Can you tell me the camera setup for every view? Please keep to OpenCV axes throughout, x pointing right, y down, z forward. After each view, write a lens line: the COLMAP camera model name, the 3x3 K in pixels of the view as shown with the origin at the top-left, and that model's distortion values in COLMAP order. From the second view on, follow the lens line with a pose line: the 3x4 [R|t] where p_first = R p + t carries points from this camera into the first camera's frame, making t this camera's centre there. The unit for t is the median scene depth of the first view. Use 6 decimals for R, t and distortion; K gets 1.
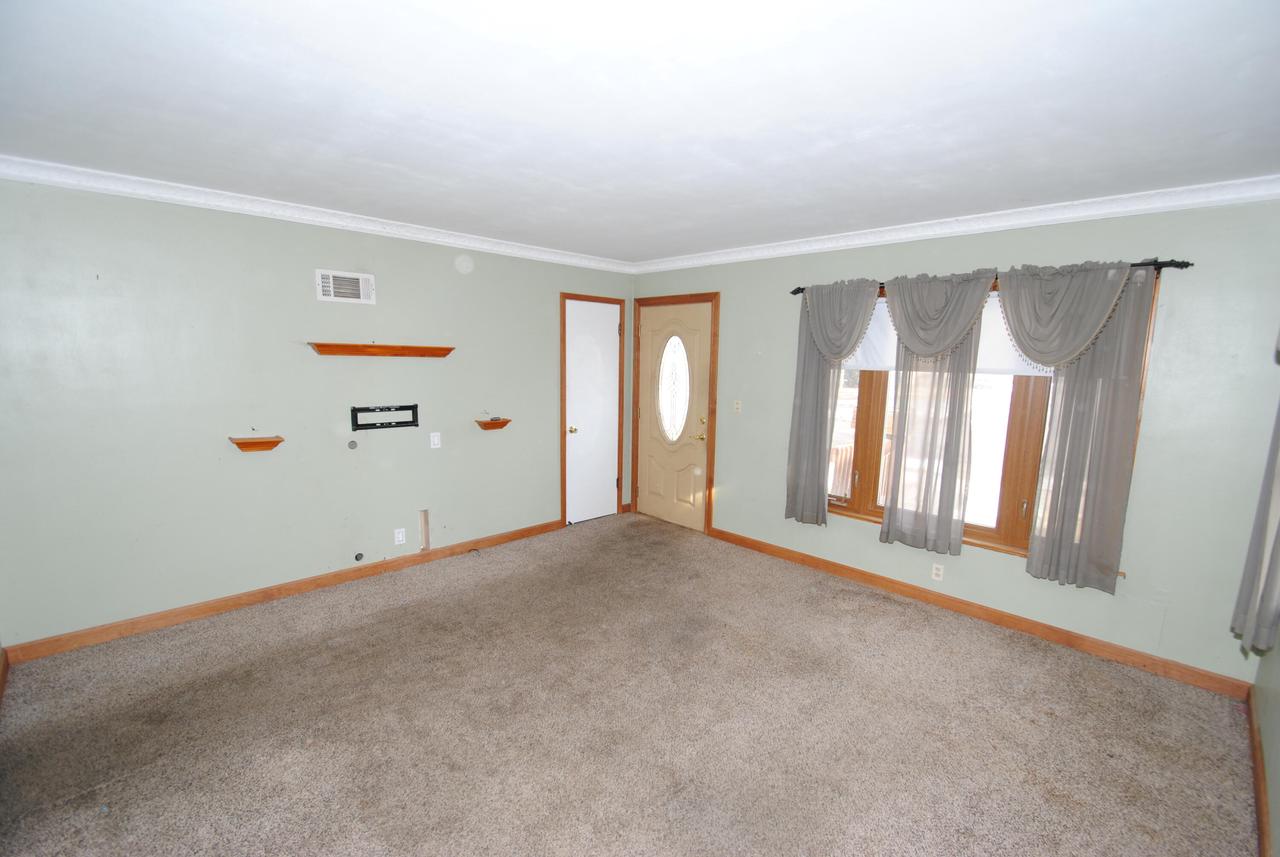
lens RADIAL K [[566.4, 0, 649.1], [0, 566.4, 434.0], [0, 0, 1]] dist [-0.000835, -0.000327]
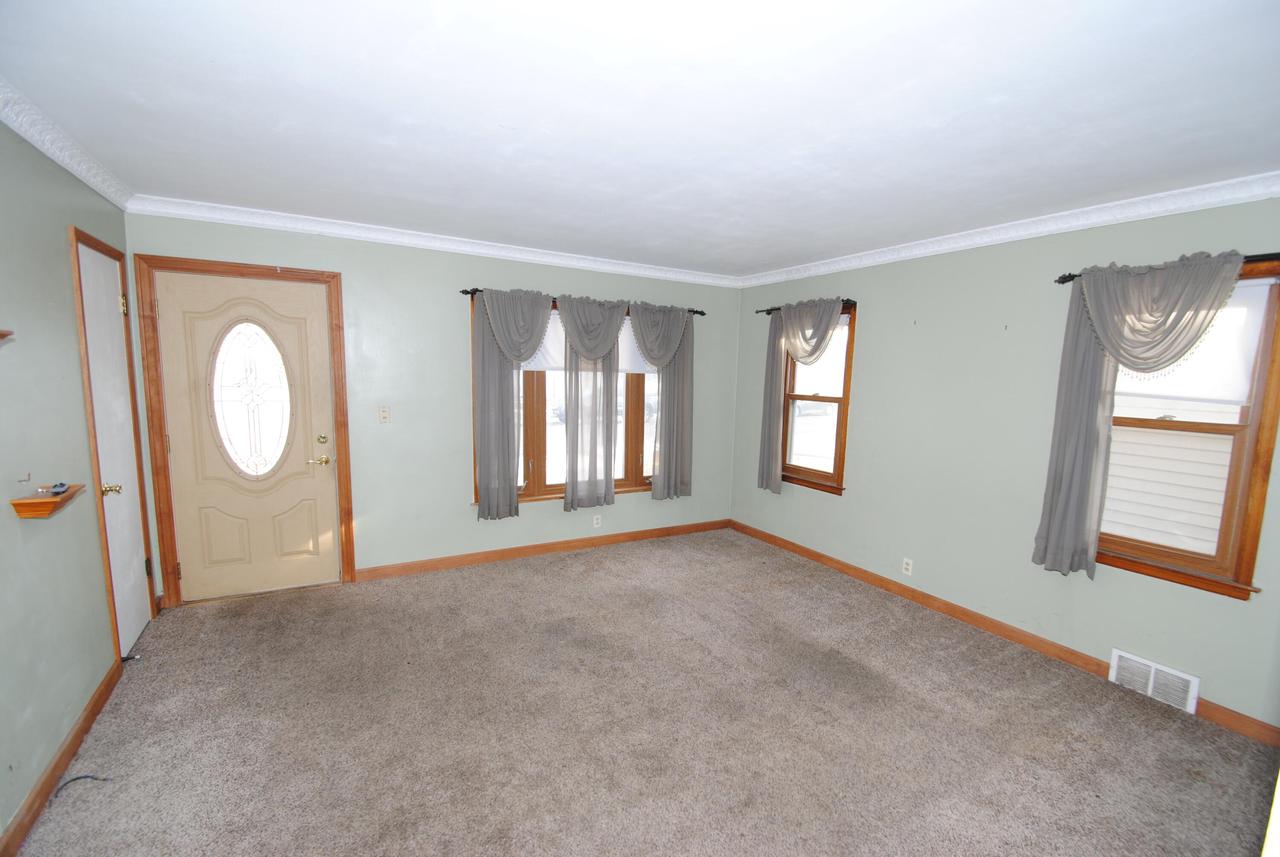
lens RADIAL K [[566.4, 0, 649.1], [0, 566.4, 434.0], [0, 0, 1]] dist [-0.000835, -0.000327]
pose [[0.255780, -0.118138, 0.959489, -0.718209], [0.114325, 0.989237, 0.091325, -0.068112], [-0.959951, 0.086334, 0.266533, 0.511262]]
